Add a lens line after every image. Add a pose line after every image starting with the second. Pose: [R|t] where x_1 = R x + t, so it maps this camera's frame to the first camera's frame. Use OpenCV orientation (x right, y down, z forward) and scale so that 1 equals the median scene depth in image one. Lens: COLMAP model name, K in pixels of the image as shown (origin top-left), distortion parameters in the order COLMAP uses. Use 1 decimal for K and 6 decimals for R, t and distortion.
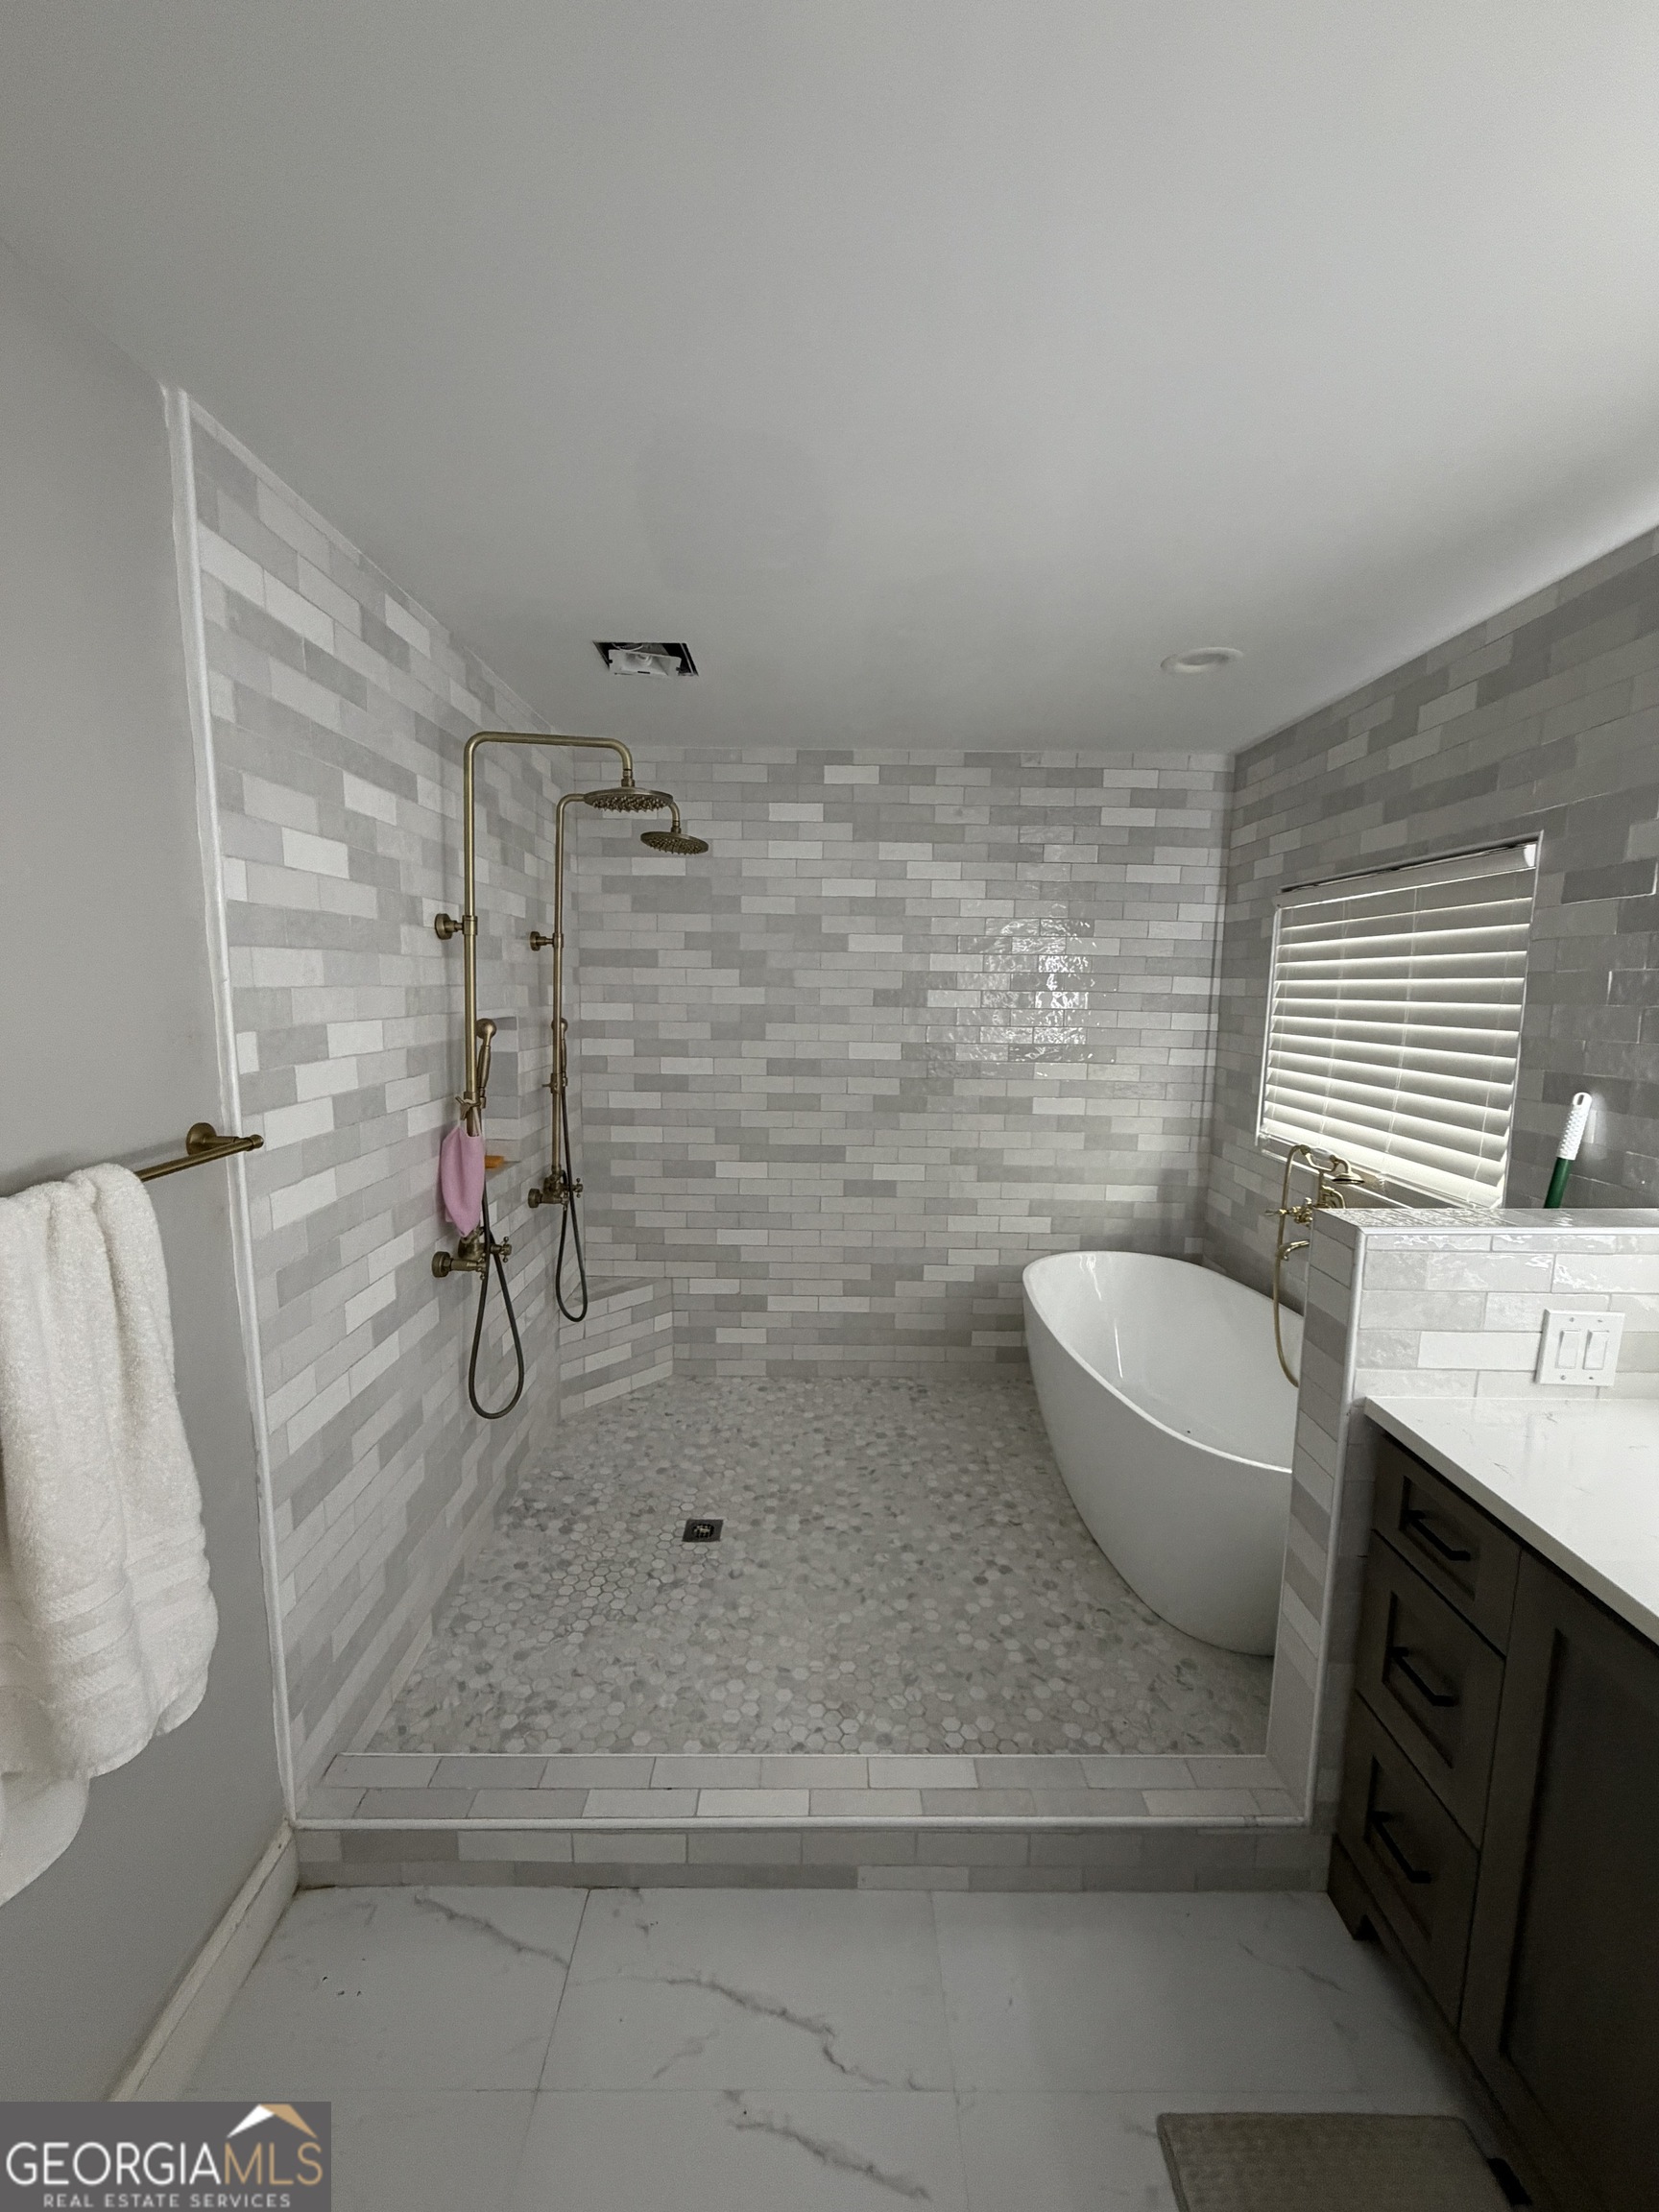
lens RADIAL K [[888.6, 0, 828.6], [0, 888.6, 1103.9], [0, 0, 1]] dist [0.001612, -0.000292]
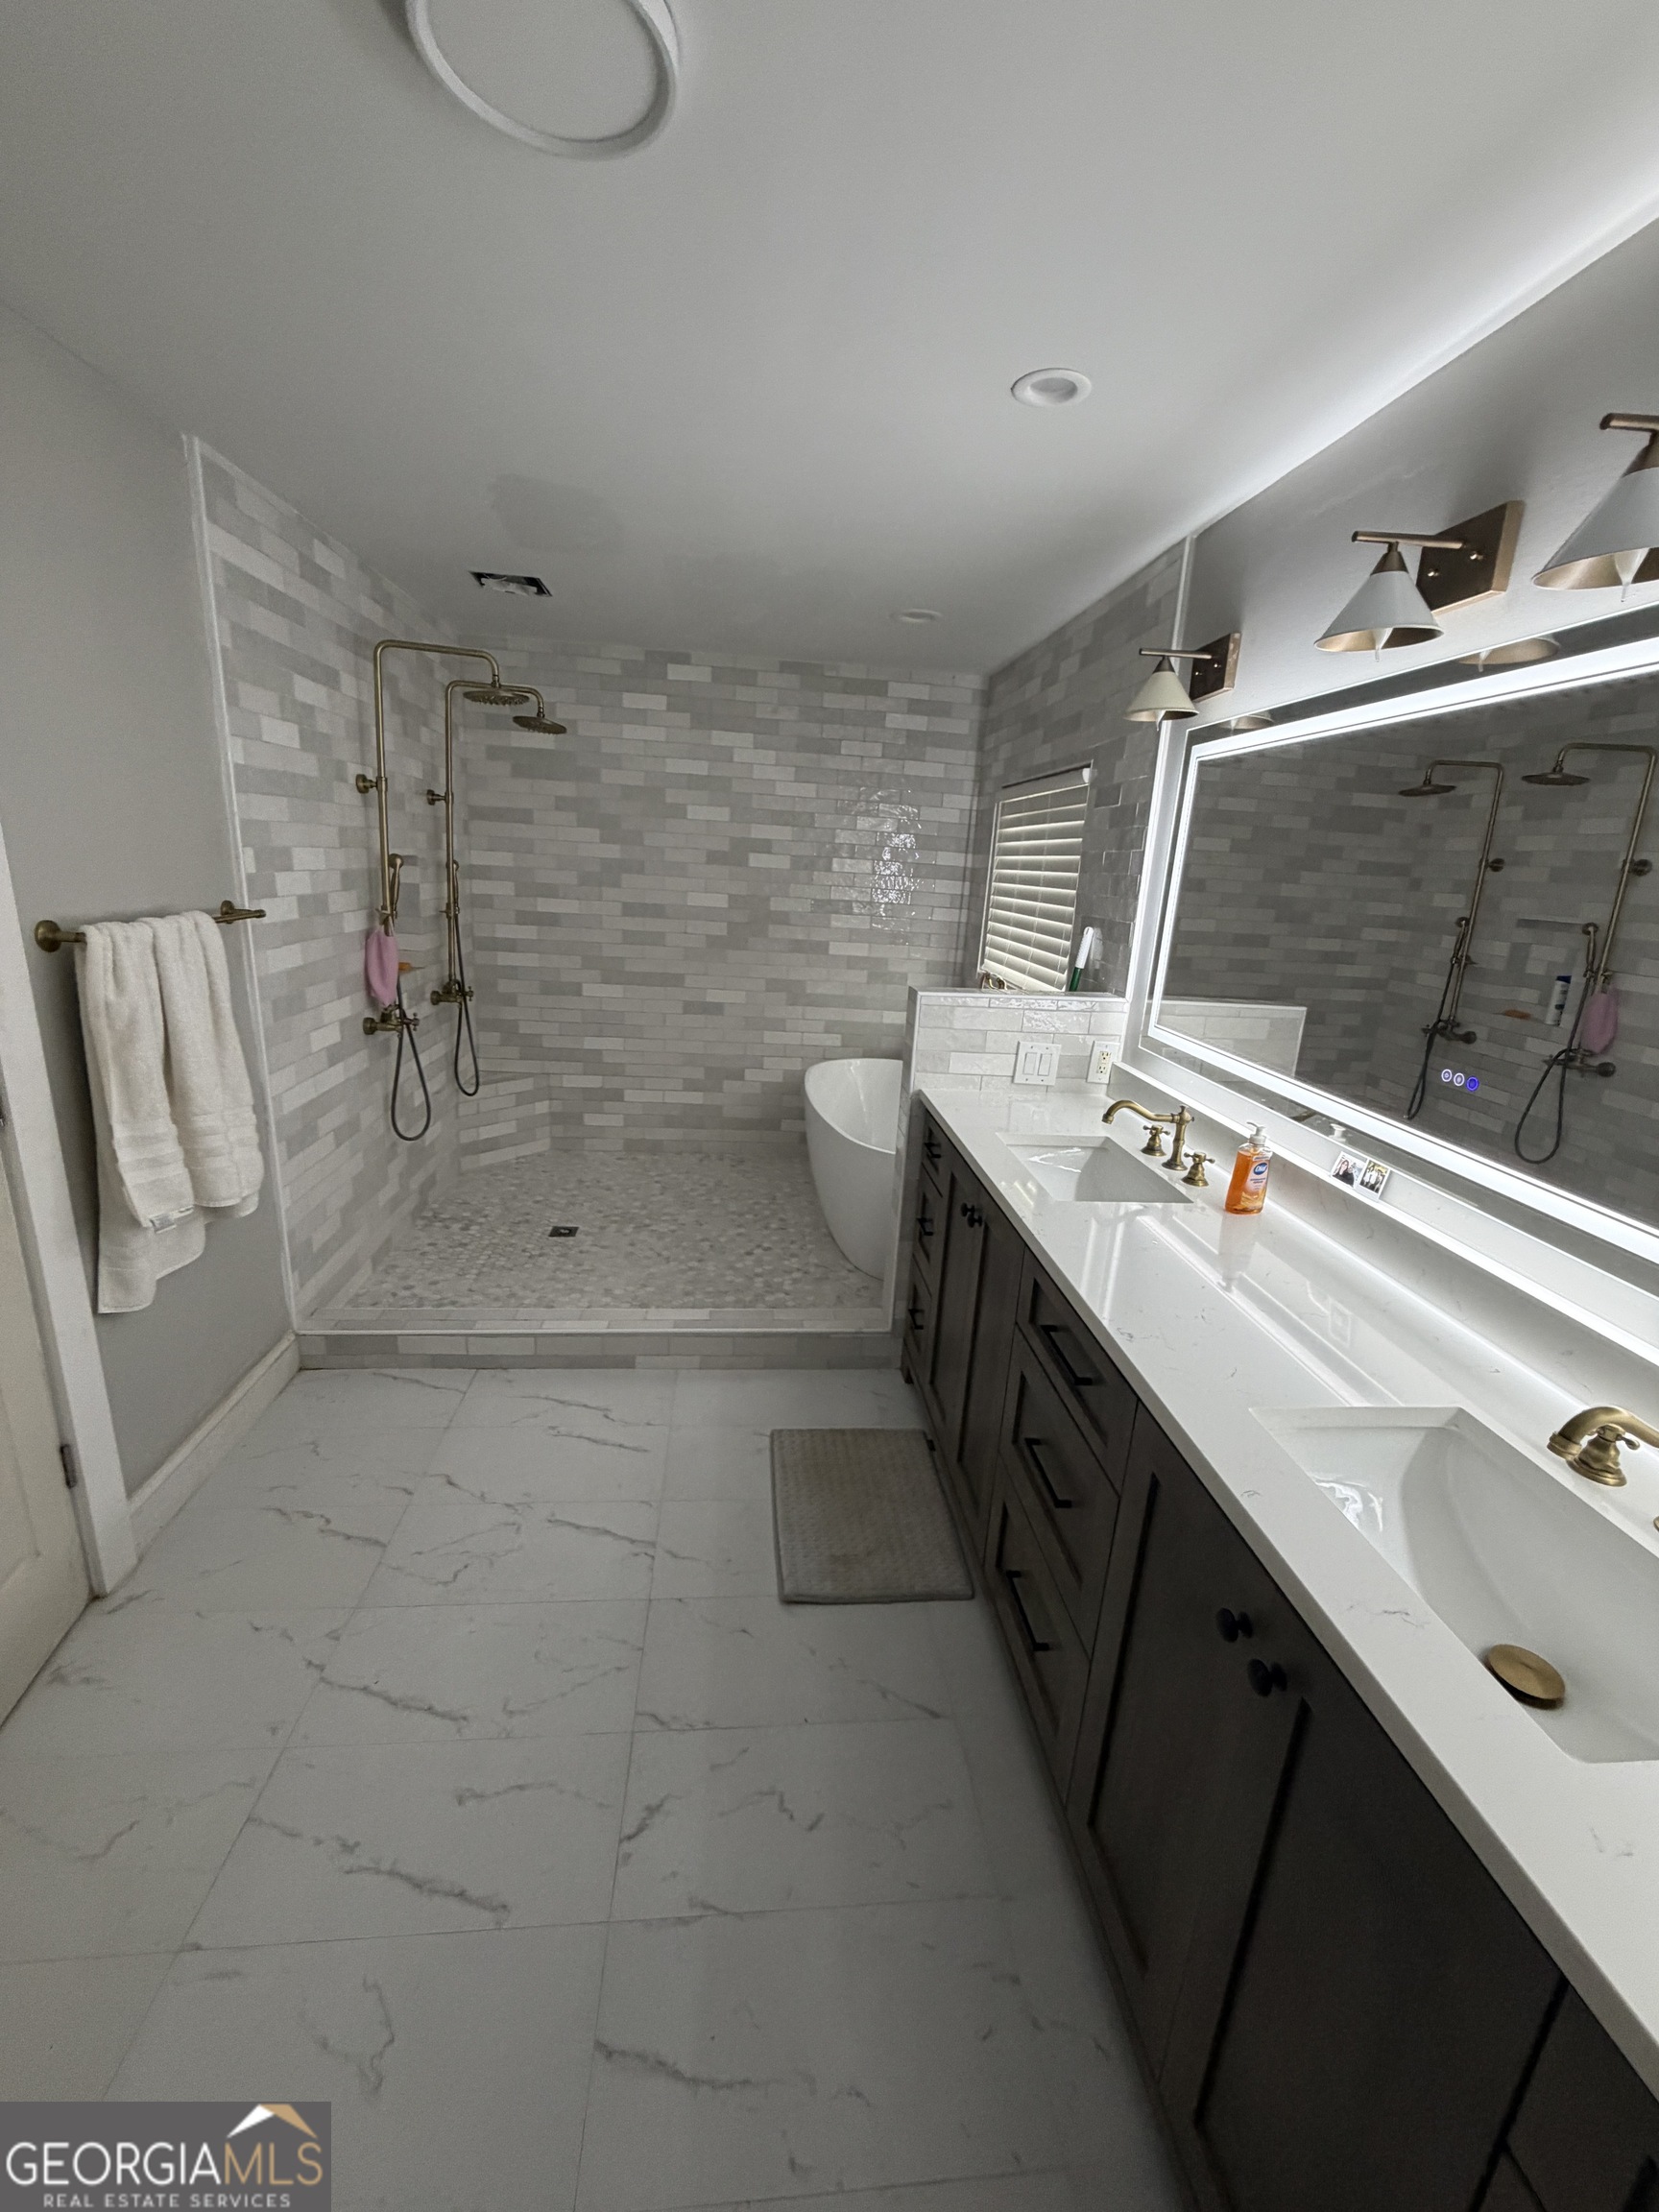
lens RADIAL K [[888.6, 0, 829.0], [0, 888.6, 1103.7], [0, 0, 1]] dist [0.001612, -0.000292]
pose [[0.995194, 0.020643, 0.095726, 0.167480], [-0.033405, 0.990459, 0.133697, 0.084393], [-0.092053, -0.136252, 0.986388, -0.497081]]
